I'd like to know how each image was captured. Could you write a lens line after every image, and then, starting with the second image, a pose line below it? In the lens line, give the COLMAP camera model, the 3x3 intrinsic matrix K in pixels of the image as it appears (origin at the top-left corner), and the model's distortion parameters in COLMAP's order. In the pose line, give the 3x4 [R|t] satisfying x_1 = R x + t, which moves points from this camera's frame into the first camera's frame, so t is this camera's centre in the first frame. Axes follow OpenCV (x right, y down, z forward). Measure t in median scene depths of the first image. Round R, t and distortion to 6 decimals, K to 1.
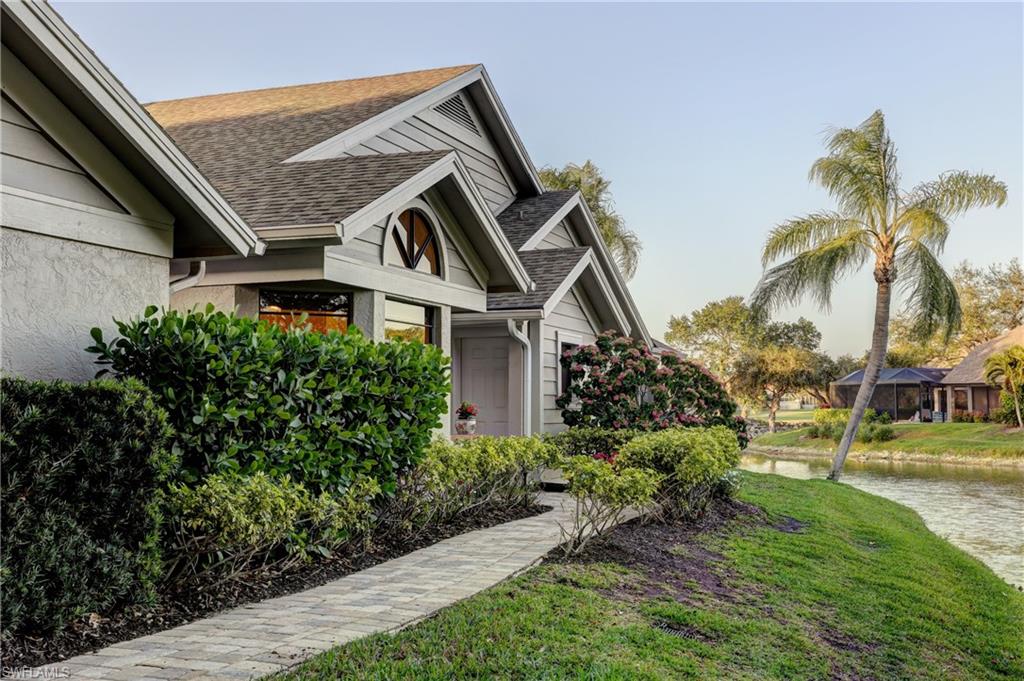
lens RADIAL K [[1134.8, 0, 512.0], [0, 1134.8, 340.5], [0, 0, 1]] dist [-0.009912, 0.163678]
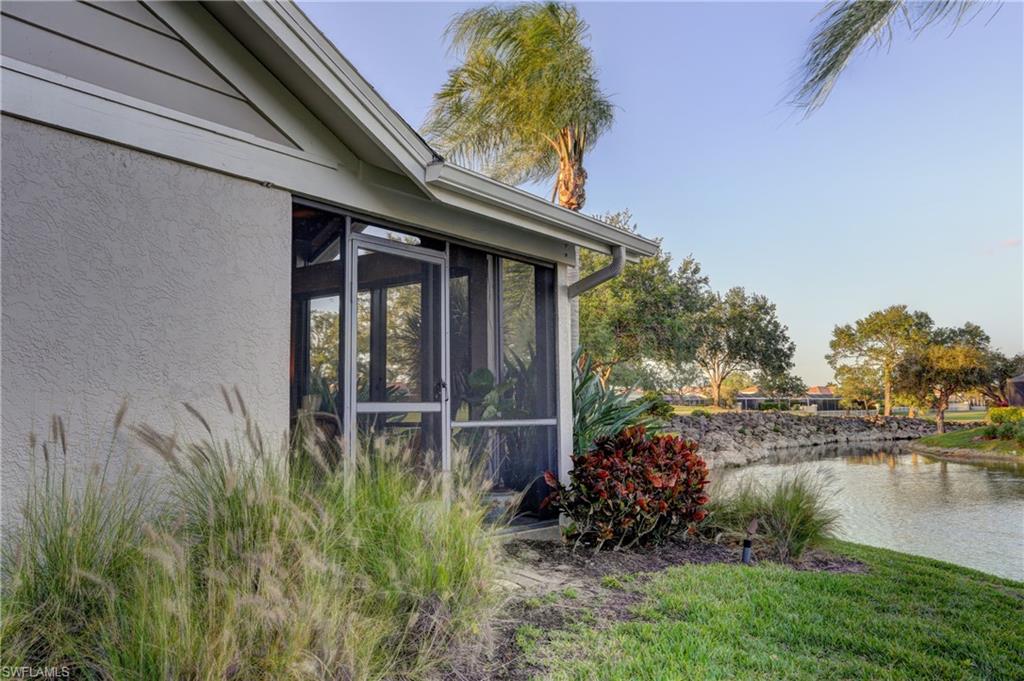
lens RADIAL K [[805.9, 0, 512.0], [0, 805.9, 340.5], [0, 0, 1]] dist [0.009370, 0.008213]
pose [[0.965618, -0.033522, -0.257795, 0.056481], [0.025477, 0.999080, -0.034485, 0.017108], [0.258714, 0.026731, 0.965584, 0.237492]]
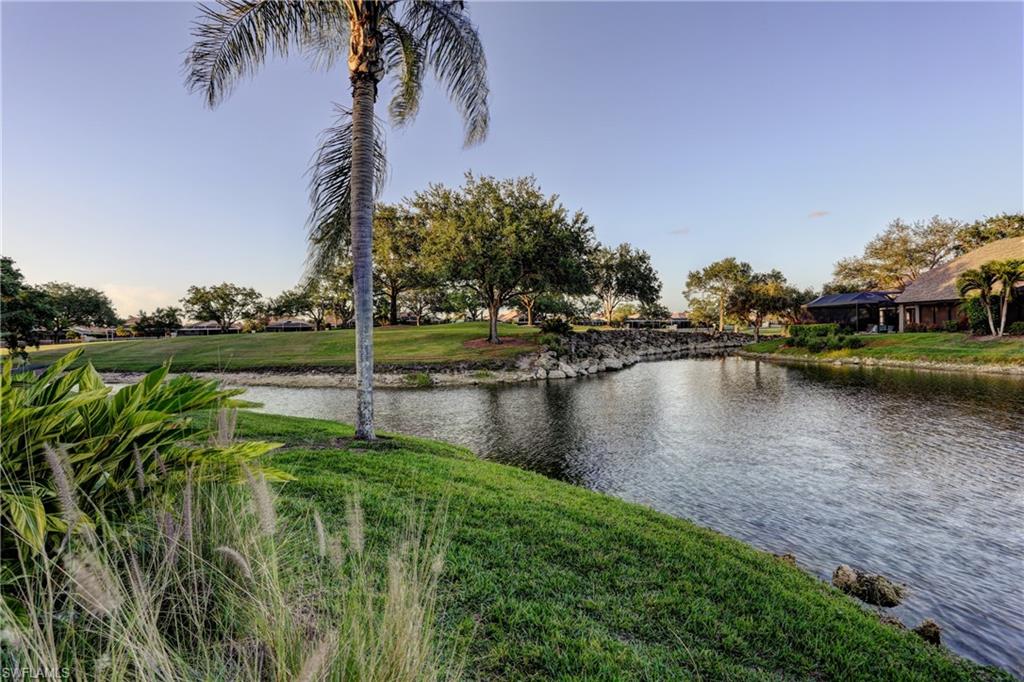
lens RADIAL K [[509.8, 0, 512.0], [0, 509.8, 341.0], [0, 0, 1]] dist [-0.068385, 0.022343]
pose [[0.975798, -0.016245, -0.218070, 0.068343], [0.033211, 0.996678, 0.074365, 0.022685], [0.216137, -0.079808, 0.973096, 0.325106]]
